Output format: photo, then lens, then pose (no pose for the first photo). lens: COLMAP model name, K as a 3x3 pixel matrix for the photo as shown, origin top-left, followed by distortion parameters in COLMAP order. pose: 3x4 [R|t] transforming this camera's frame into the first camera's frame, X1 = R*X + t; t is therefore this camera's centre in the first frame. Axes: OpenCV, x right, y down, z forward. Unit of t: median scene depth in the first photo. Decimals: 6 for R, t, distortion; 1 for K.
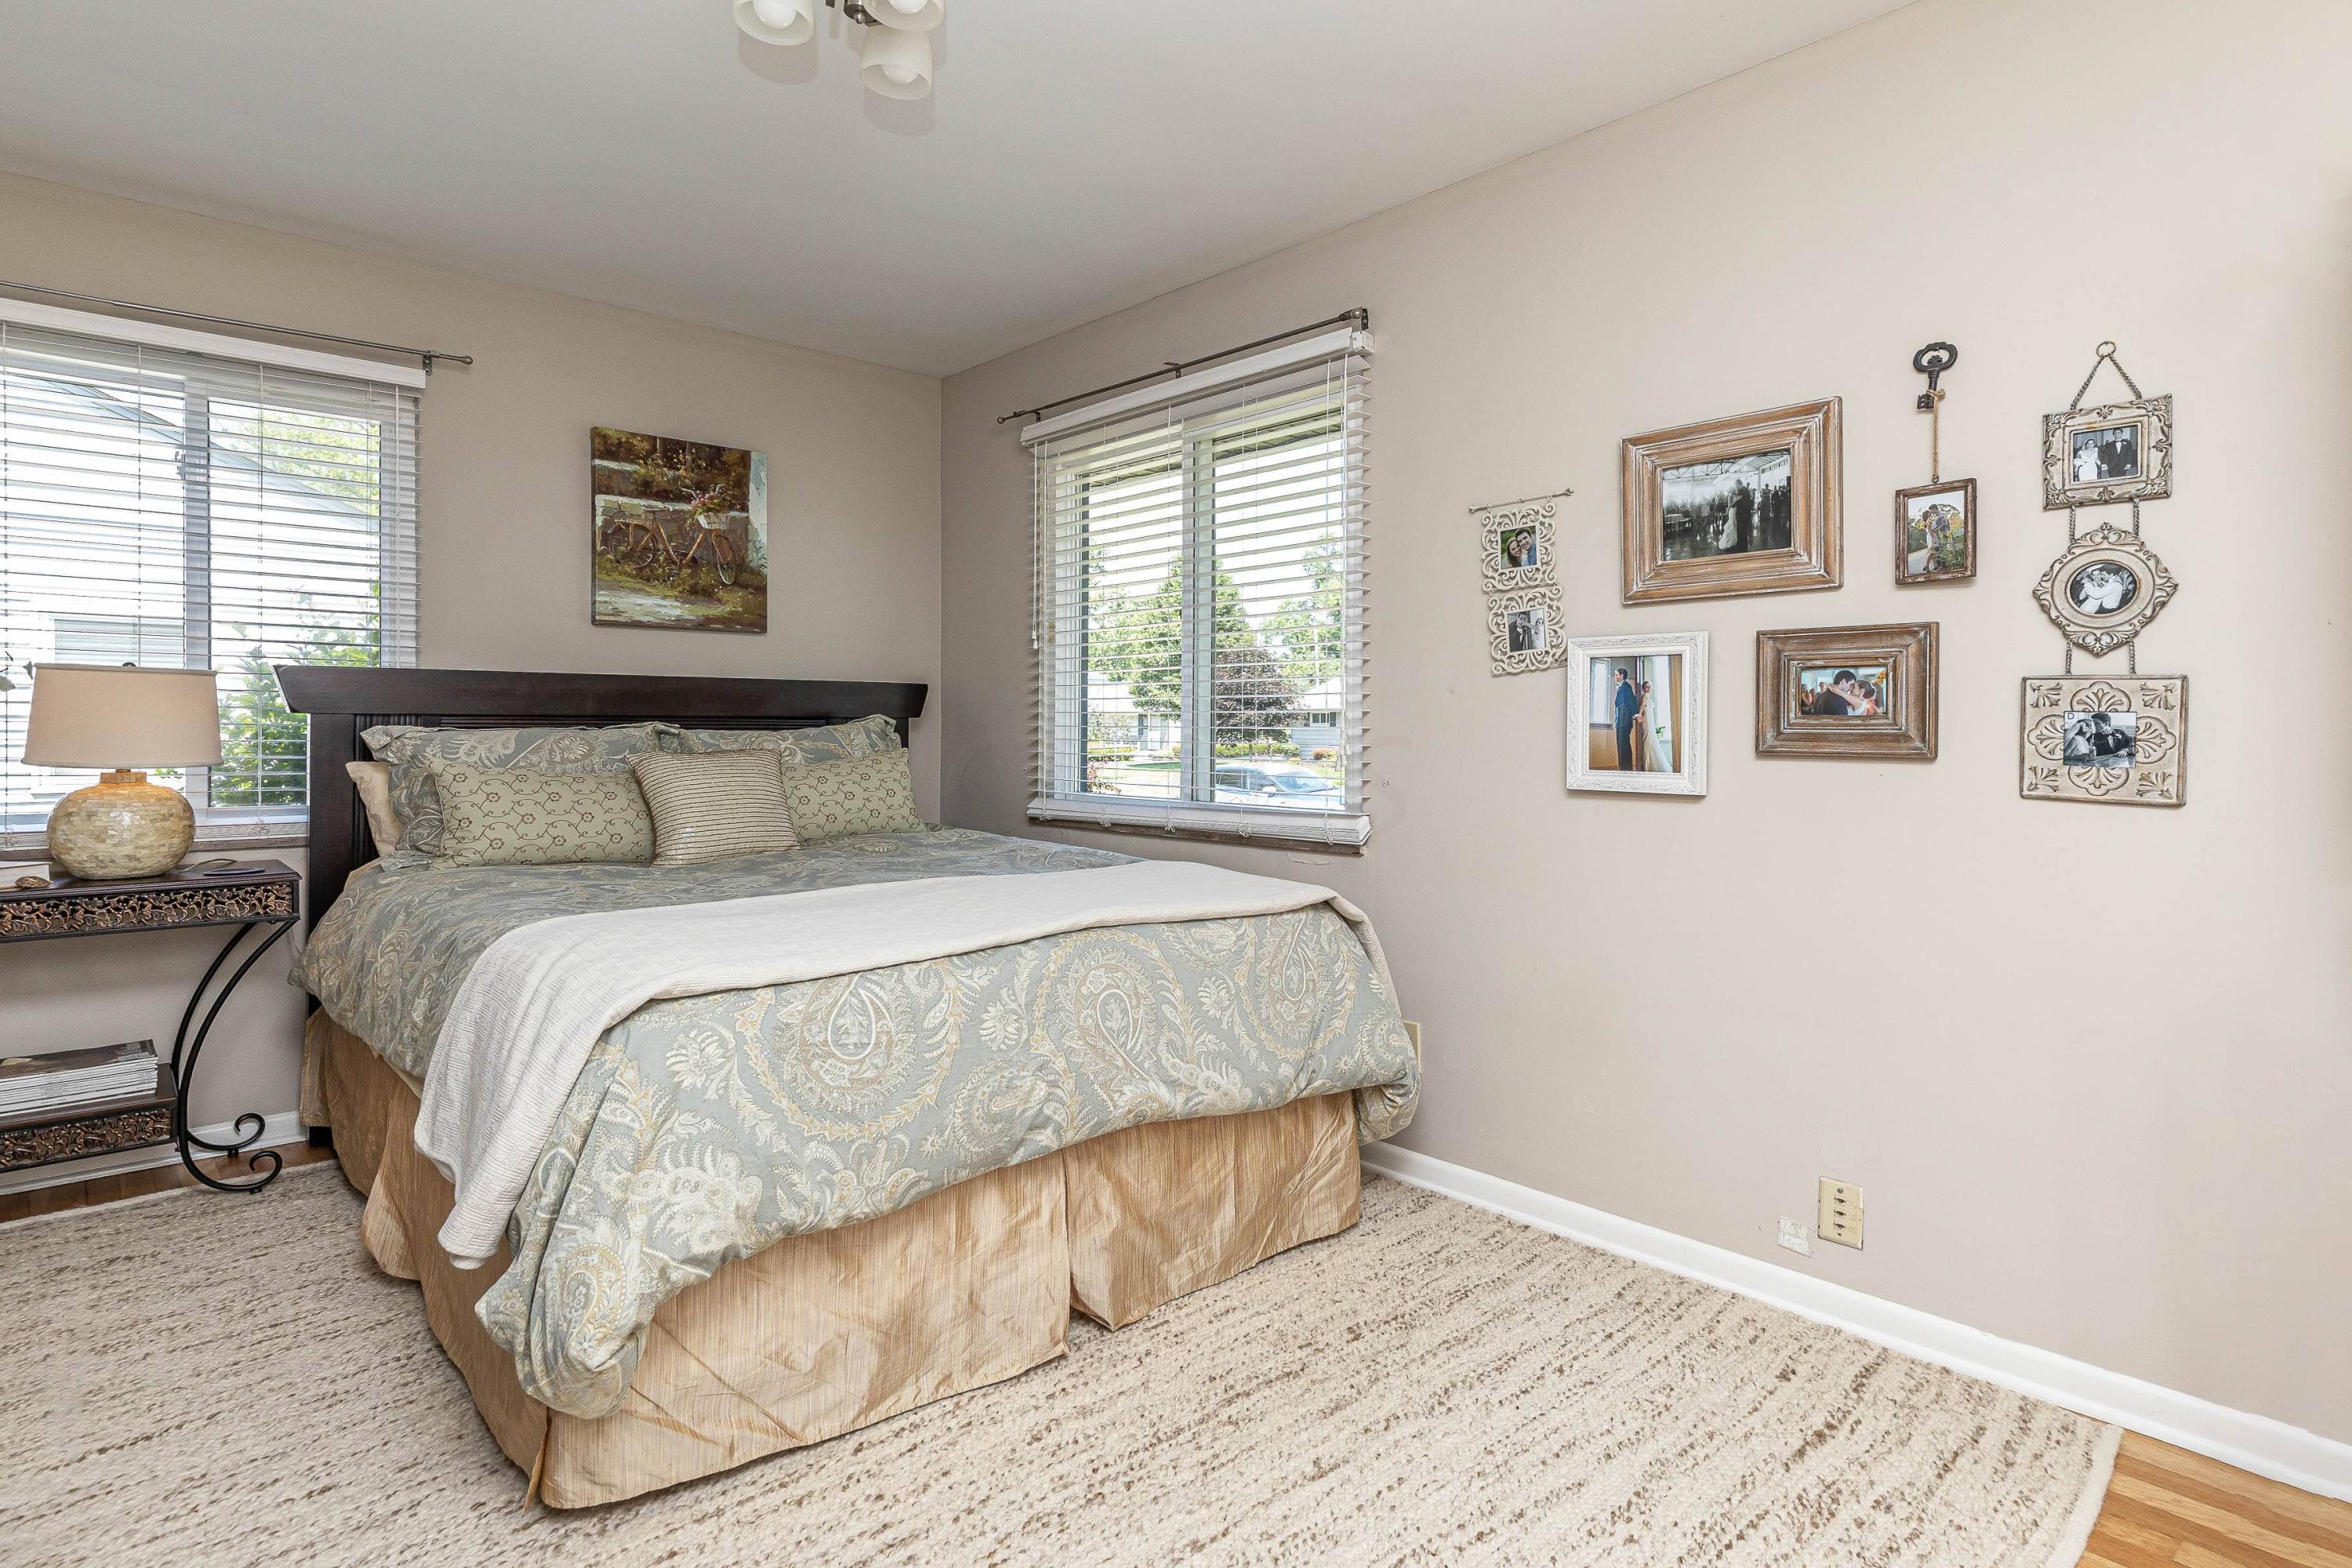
lens RADIAL K [[1224.1, 0, 1124.8], [0, 1224.1, 740.3], [0, 0, 1]] dist [-0.006595, 0.000122]
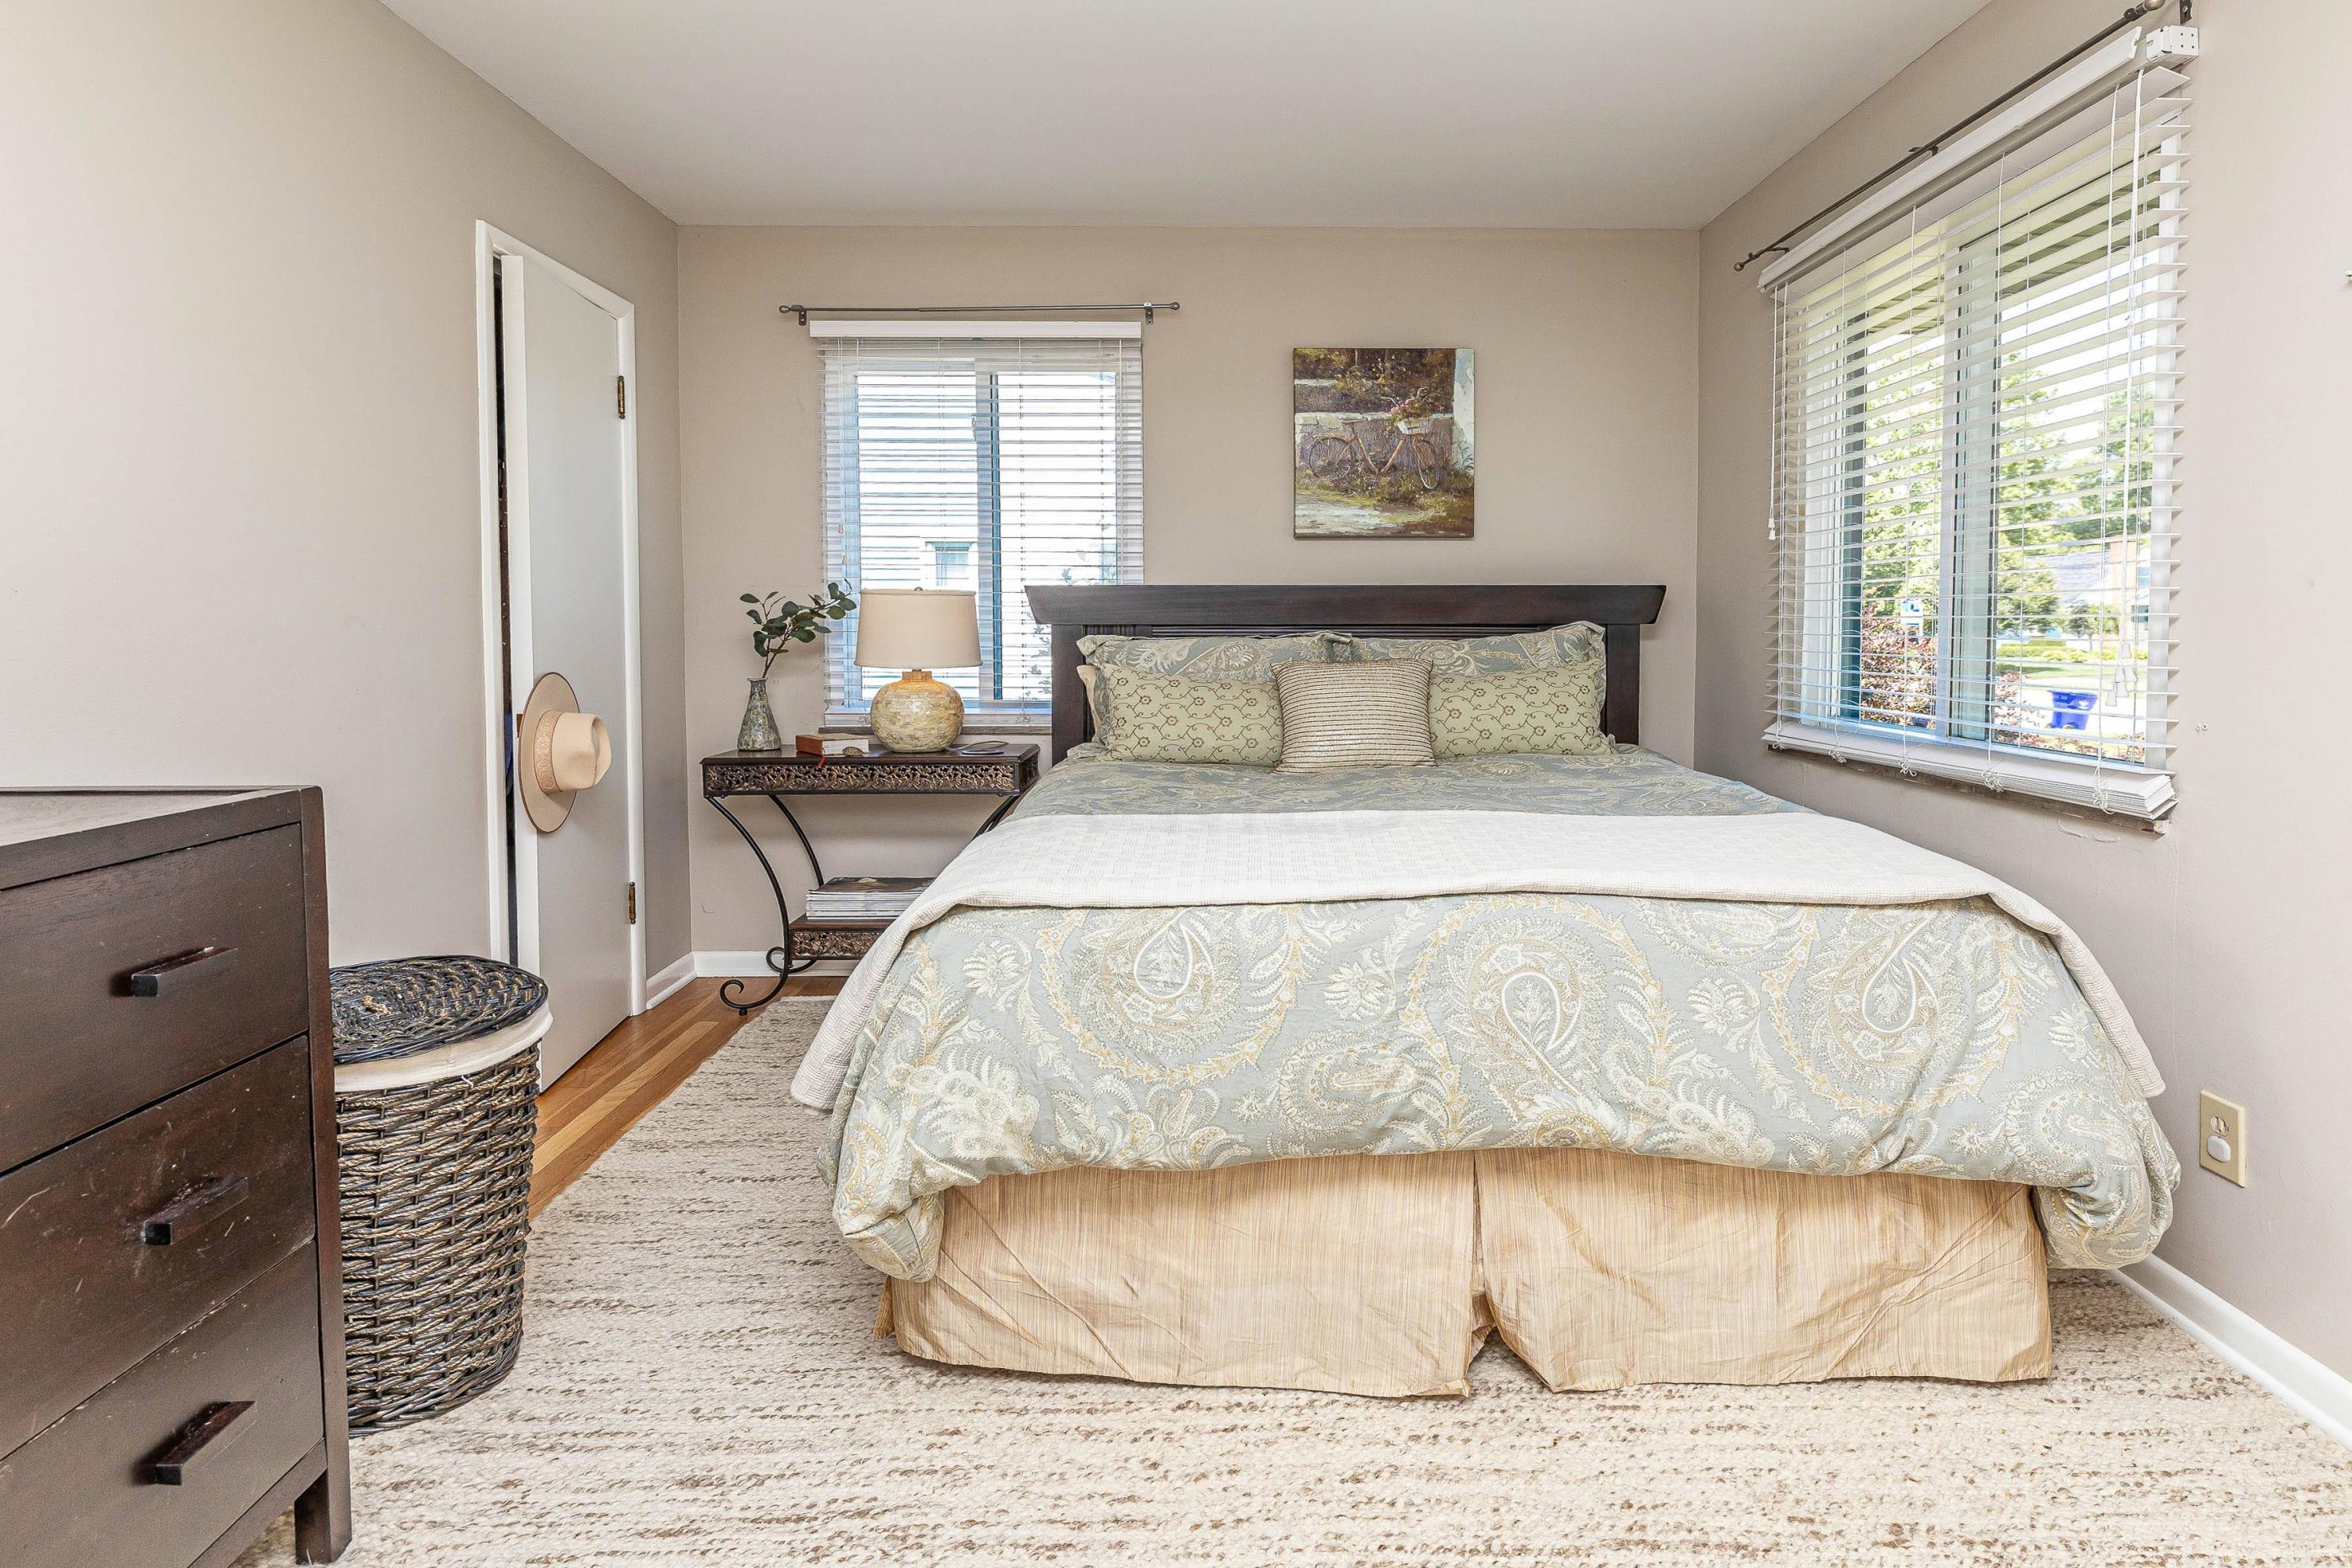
lens RADIAL K [[1224.1, 0, 1203.9], [0, 1224.1, 678.4], [0, 0, 1]] dist [-0.006595, 0.000122]
pose [[0.764500, 0.024311, -0.644165, 0.286569], [-0.005056, 0.999484, 0.031721, -0.010439], [0.644604, -0.020994, 0.764229, 0.218520]]
